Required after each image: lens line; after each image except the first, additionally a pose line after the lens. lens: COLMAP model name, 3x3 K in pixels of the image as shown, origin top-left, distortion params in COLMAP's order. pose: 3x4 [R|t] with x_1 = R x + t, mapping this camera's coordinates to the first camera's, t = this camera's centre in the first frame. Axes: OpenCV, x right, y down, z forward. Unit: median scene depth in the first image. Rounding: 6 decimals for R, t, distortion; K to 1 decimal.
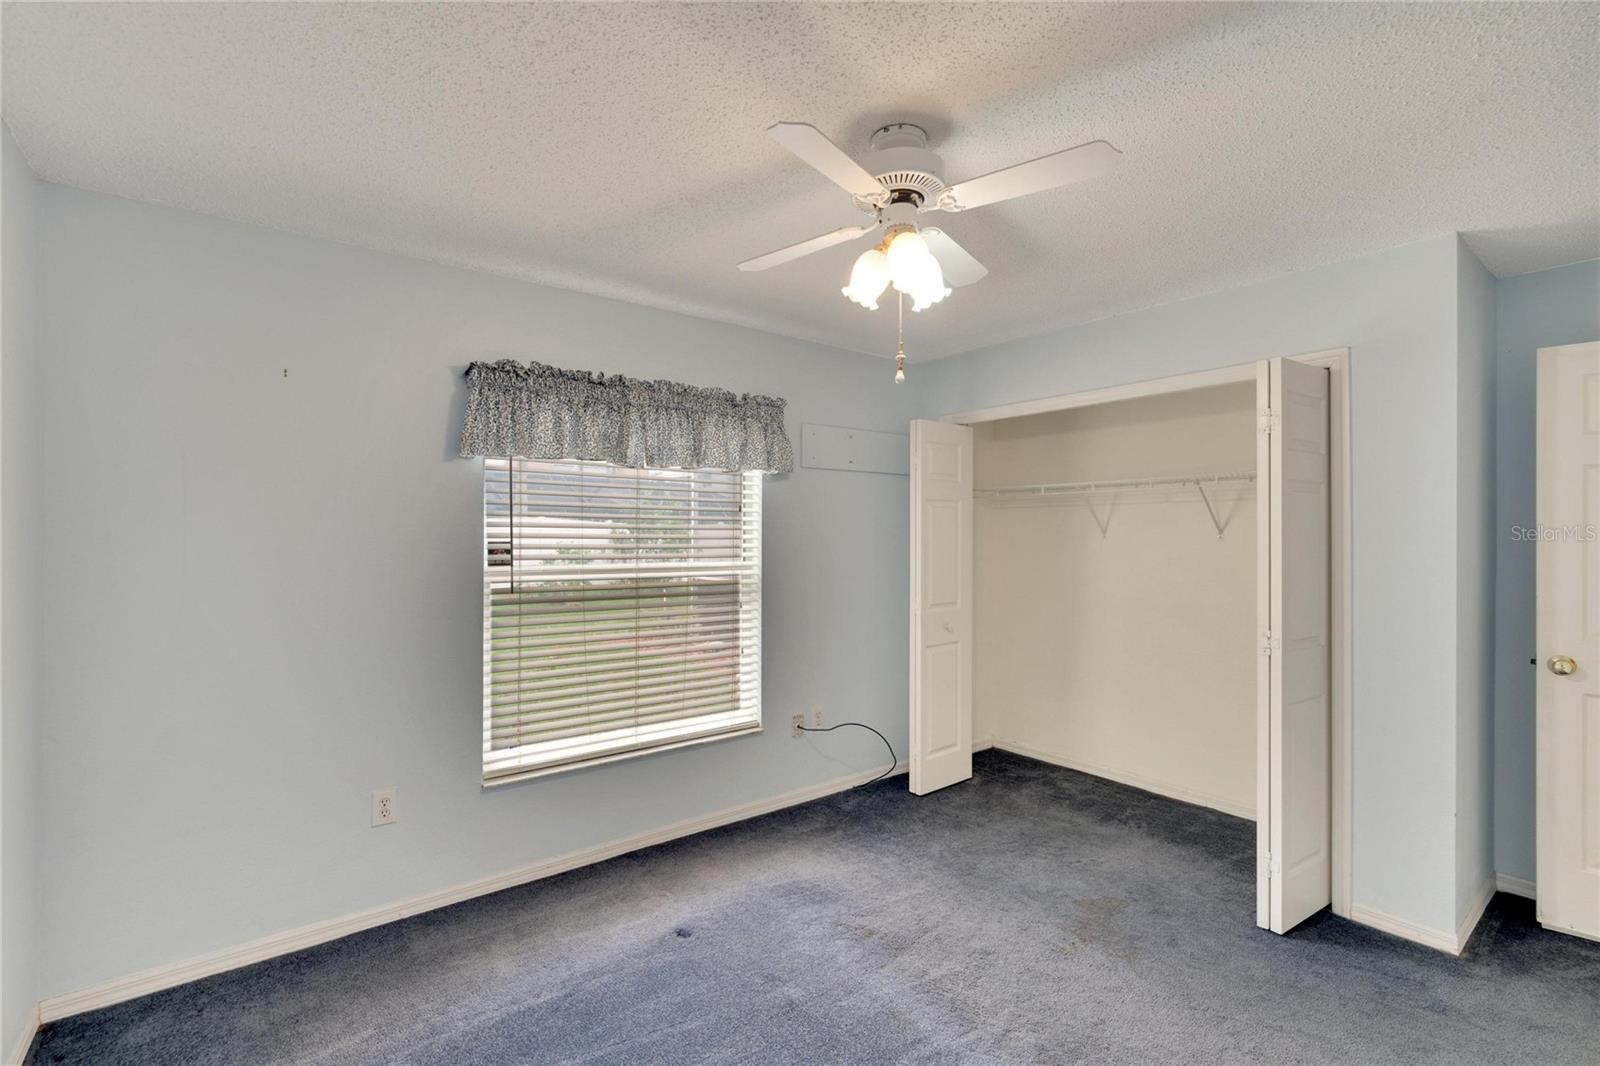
lens RADIAL K [[704.9, 0, 794.6], [0, 704.9, 525.5], [0, 0, 1]] dist [0.003185, 0.001295]
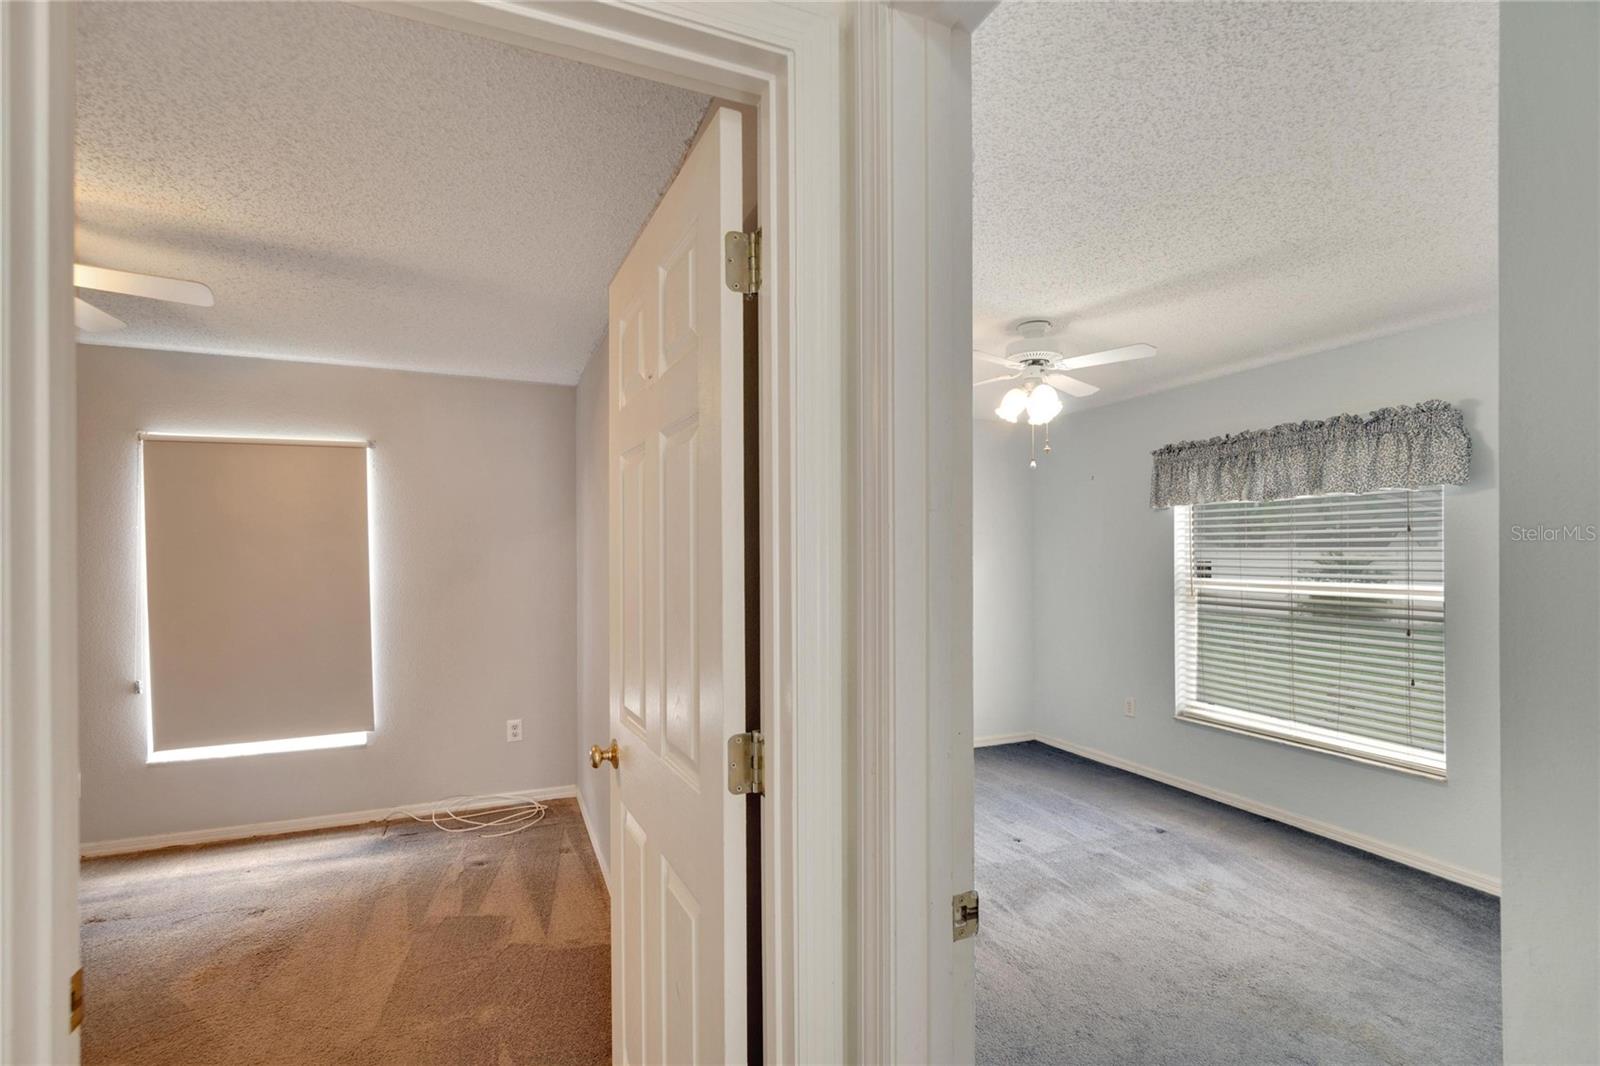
lens RADIAL K [[704.9, 0, 786.8], [0, 704.9, 542.2], [0, 0, 1]] dist [0.003185, 0.001295]
pose [[-0.238815, -0.012532, -0.970984, 1.171045], [0.024646, 0.999516, -0.018962, -0.010114], [0.970752, -0.028460, -0.238391, 0.495256]]
